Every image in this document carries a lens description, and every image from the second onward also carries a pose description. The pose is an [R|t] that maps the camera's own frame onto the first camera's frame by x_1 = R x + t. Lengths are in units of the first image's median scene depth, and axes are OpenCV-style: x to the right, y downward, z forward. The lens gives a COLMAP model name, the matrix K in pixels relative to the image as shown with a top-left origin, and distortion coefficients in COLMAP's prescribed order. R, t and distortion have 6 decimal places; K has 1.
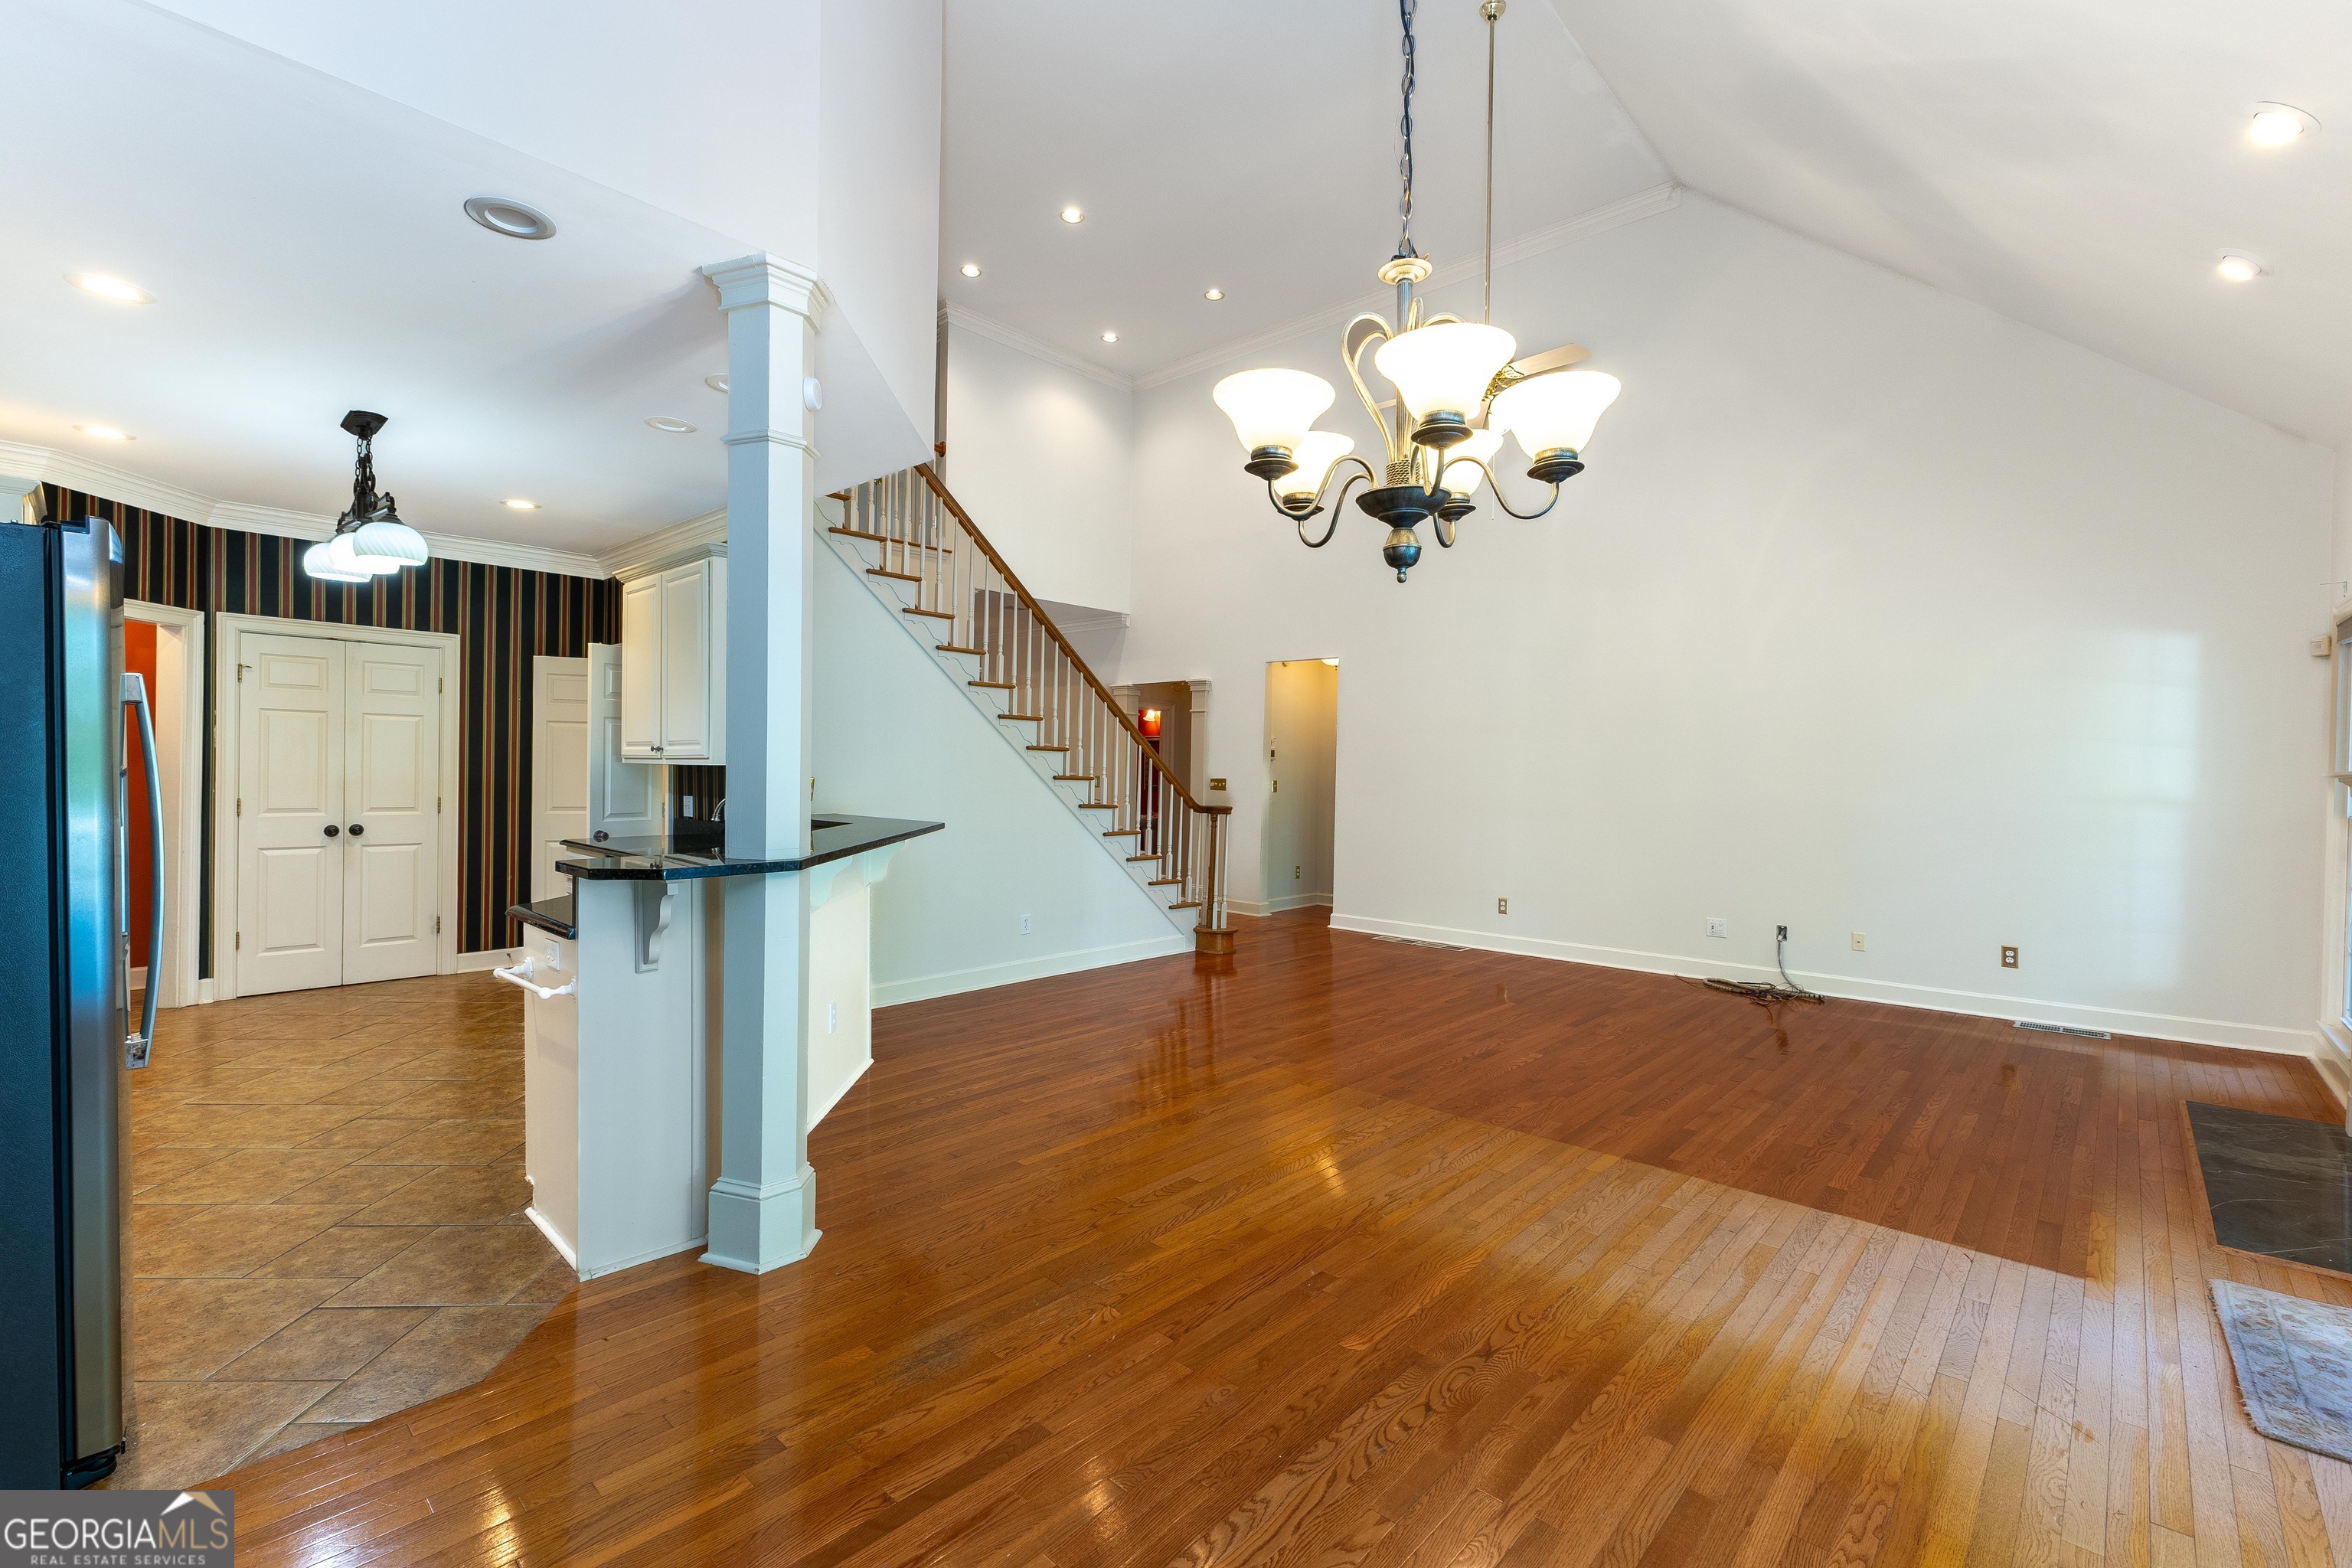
lens RADIAL K [[1004.0, 0, 1170.8], [0, 1004.0, 773.1], [0, 0, 1]] dist [0.008271, -0.001687]
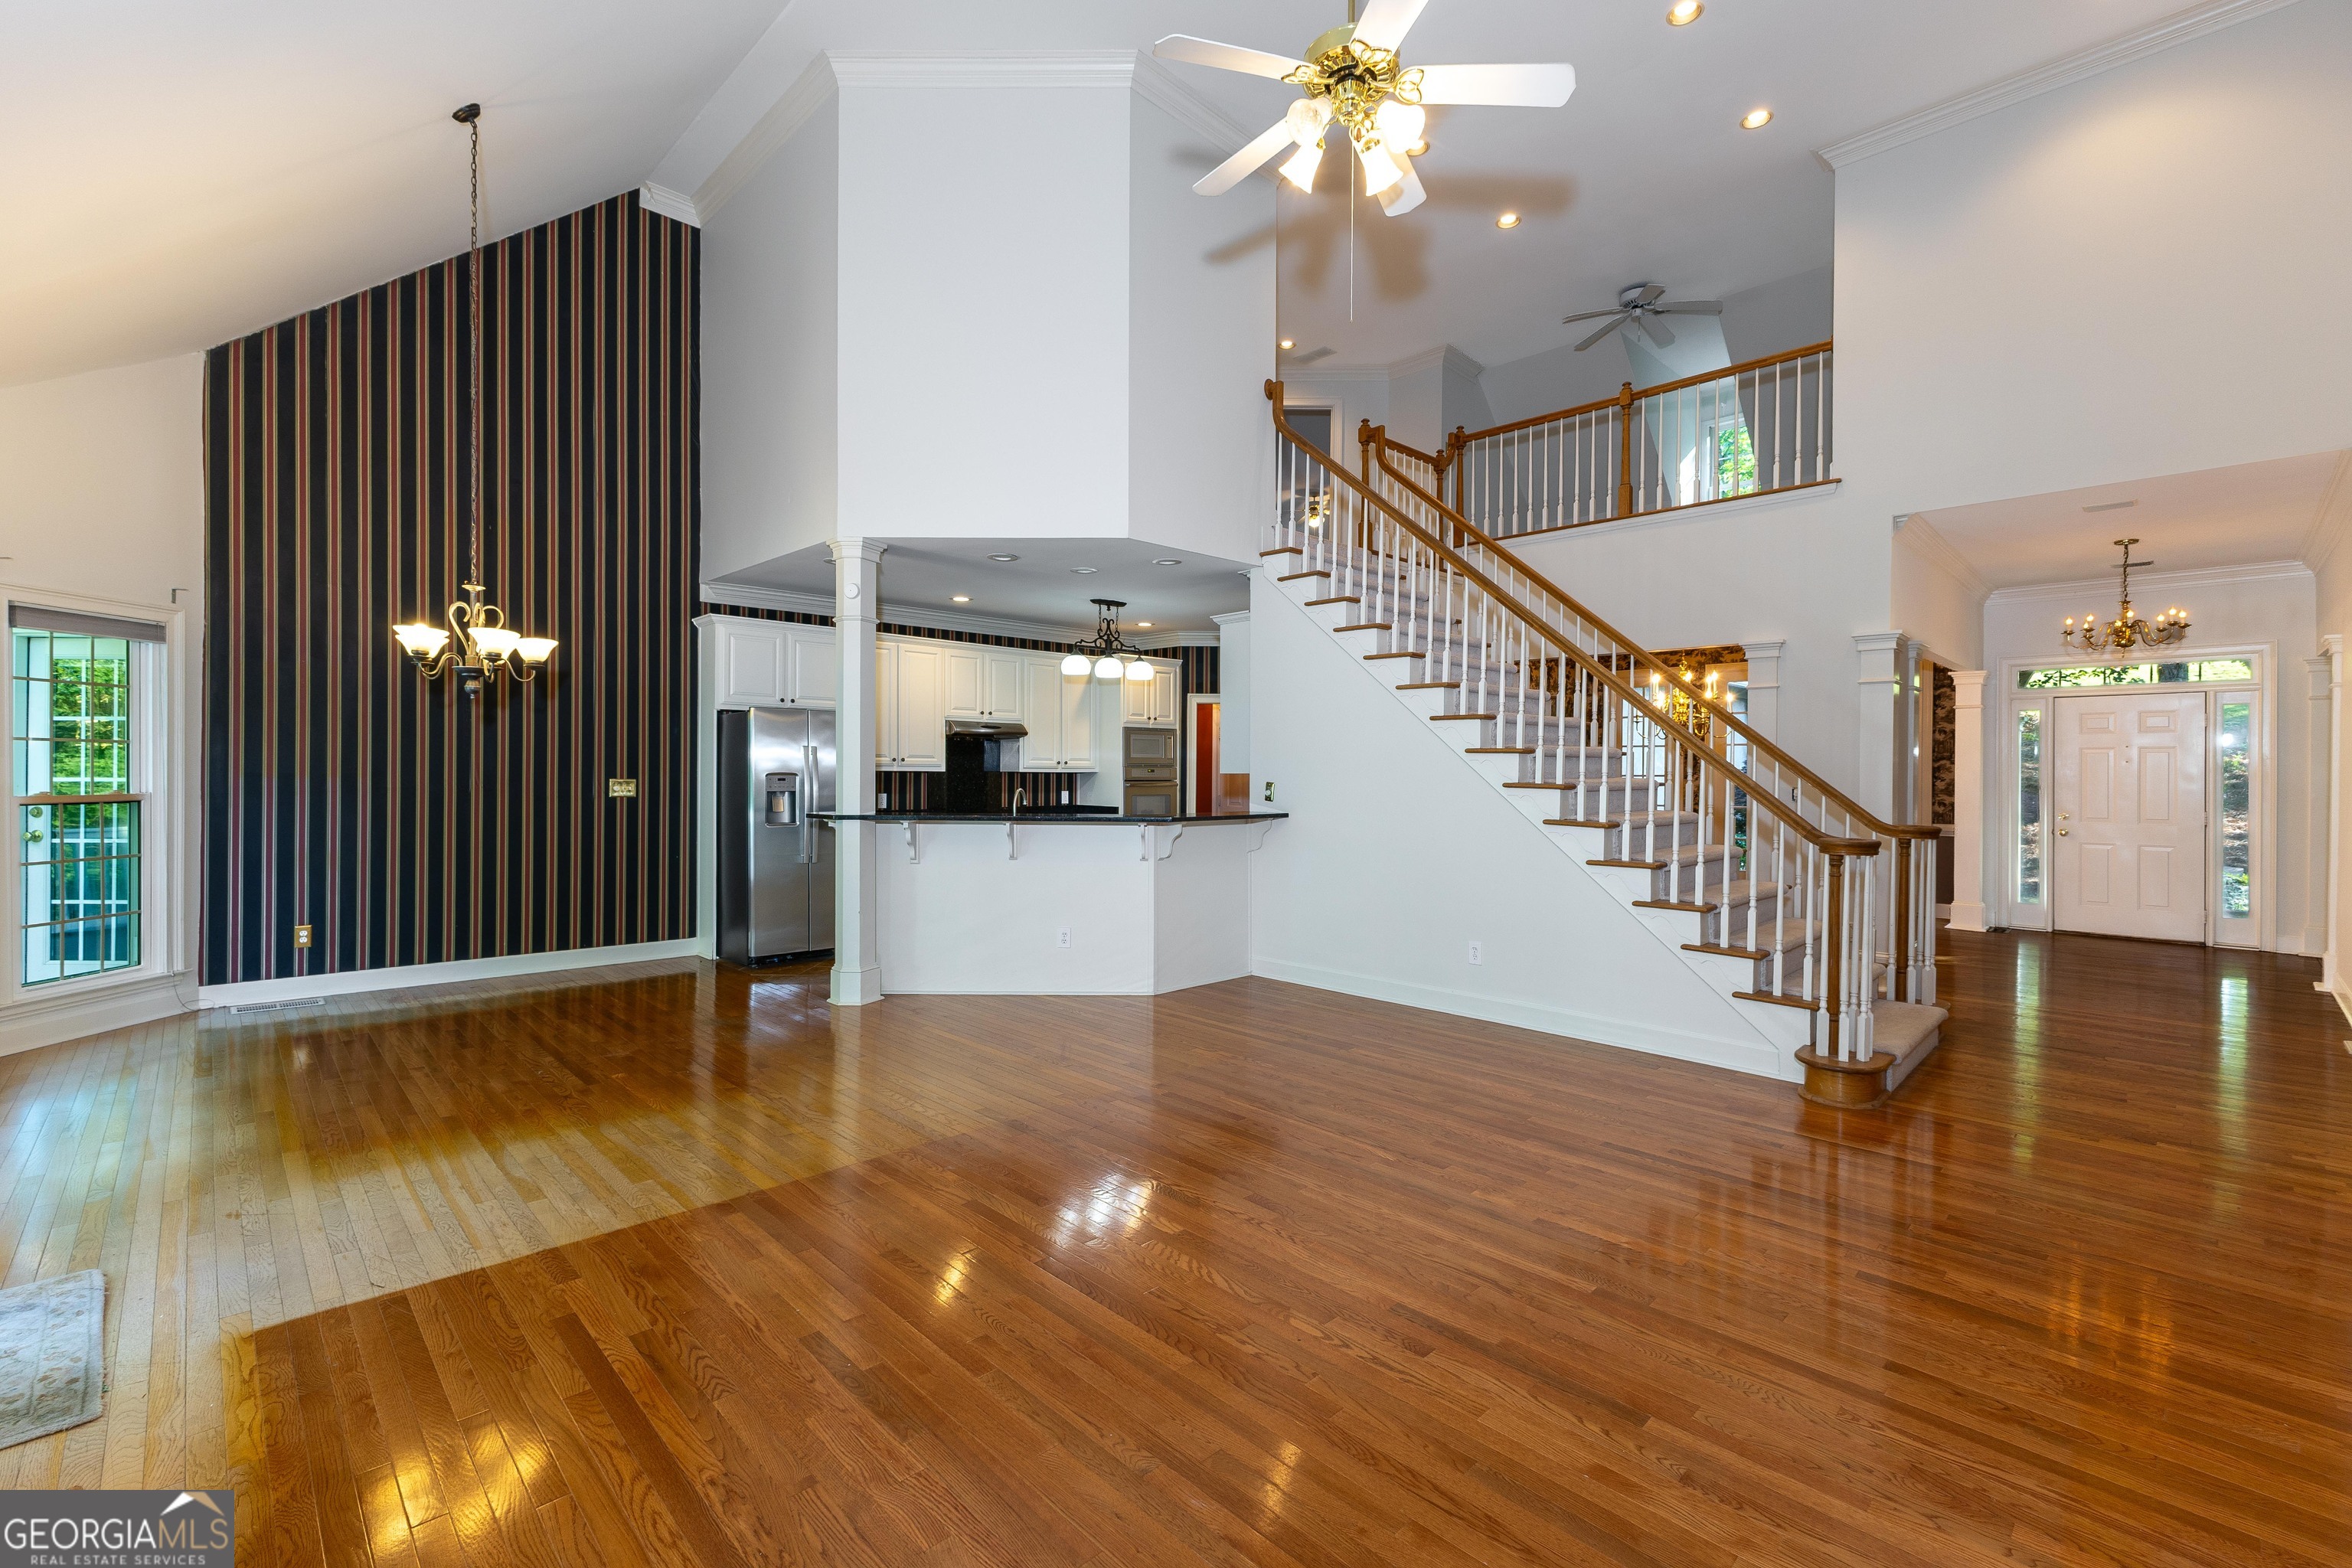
lens RADIAL K [[1004.0, 0, 1161.1], [0, 1004.0, 783.7], [0, 0, 1]] dist [0.008271, -0.001687]
pose [[-0.048220, -0.002790, -0.998833, 0.862147], [-0.009905, 0.999948, -0.002315, 0.009422], [0.998788, 0.009782, -0.048245, 0.901978]]
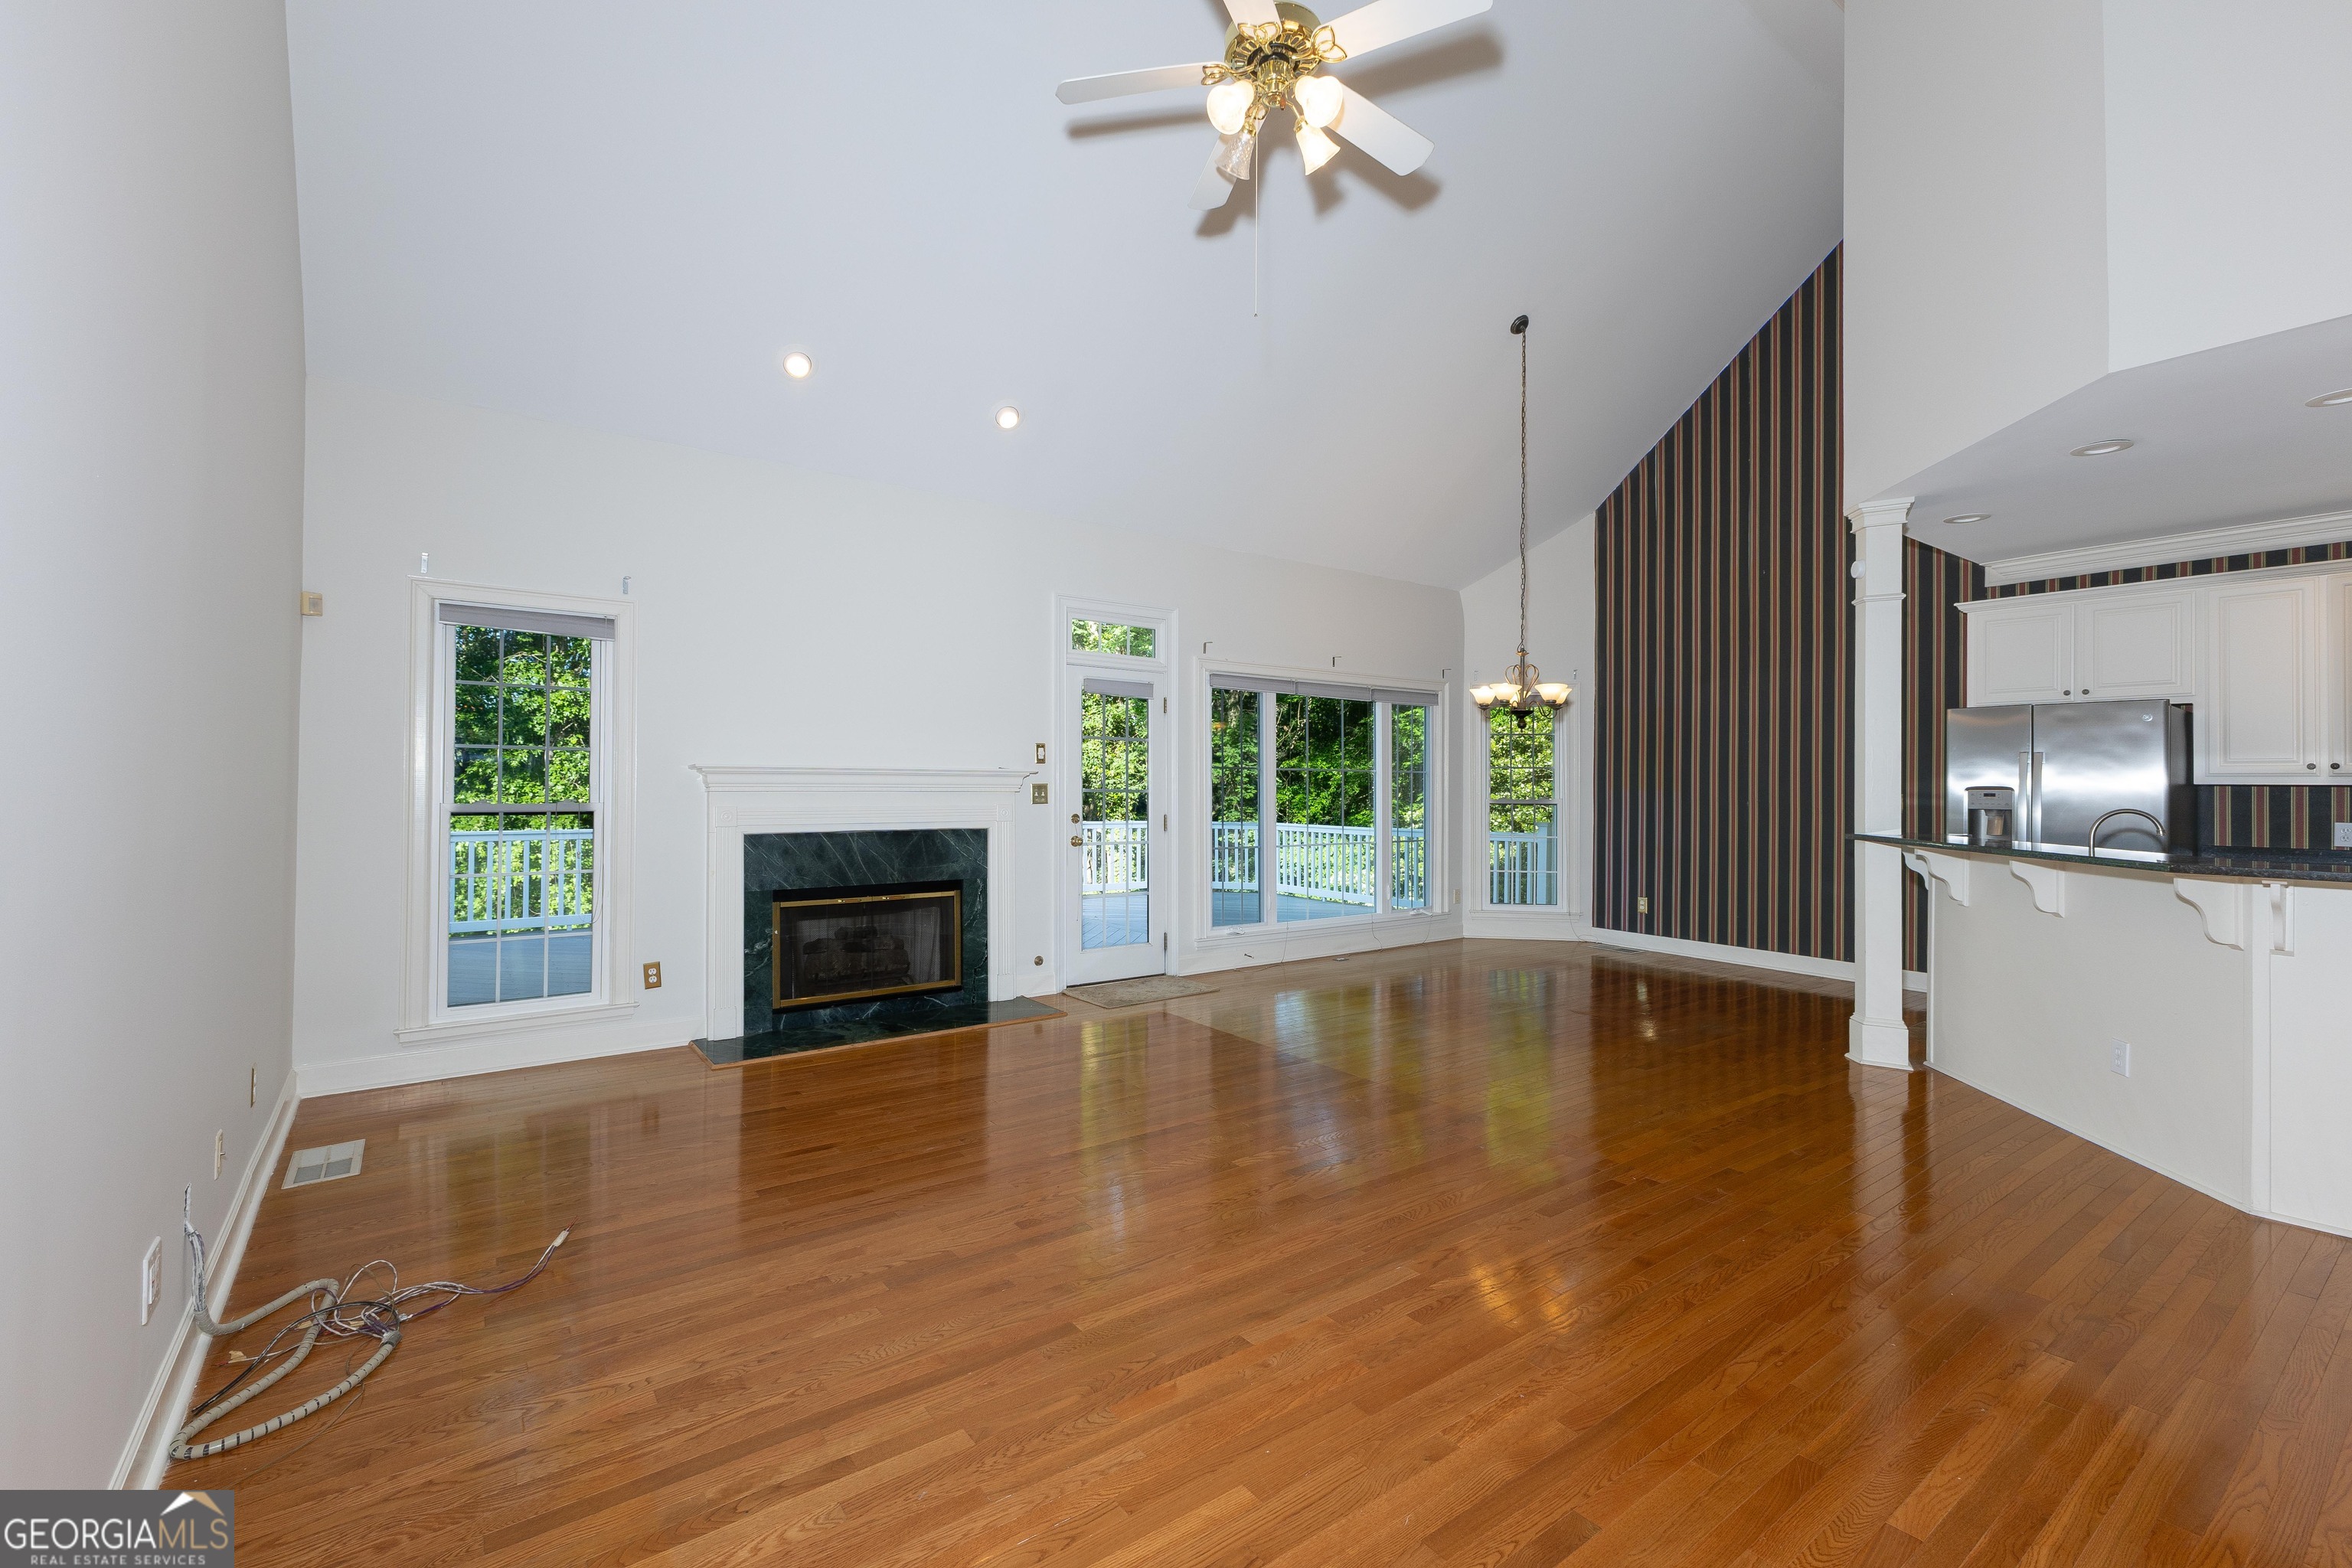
lens RADIAL K [[1004.0, 0, 1179.5], [0, 1004.0, 779.5], [0, 0, 1]] dist [0.008271, -0.001687]
pose [[-0.983998, -0.017258, 0.177340, 0.246256], [-0.017760, 0.999842, -0.001240, 0.005575], [-0.177291, -0.004369, -0.984149, 1.523533]]
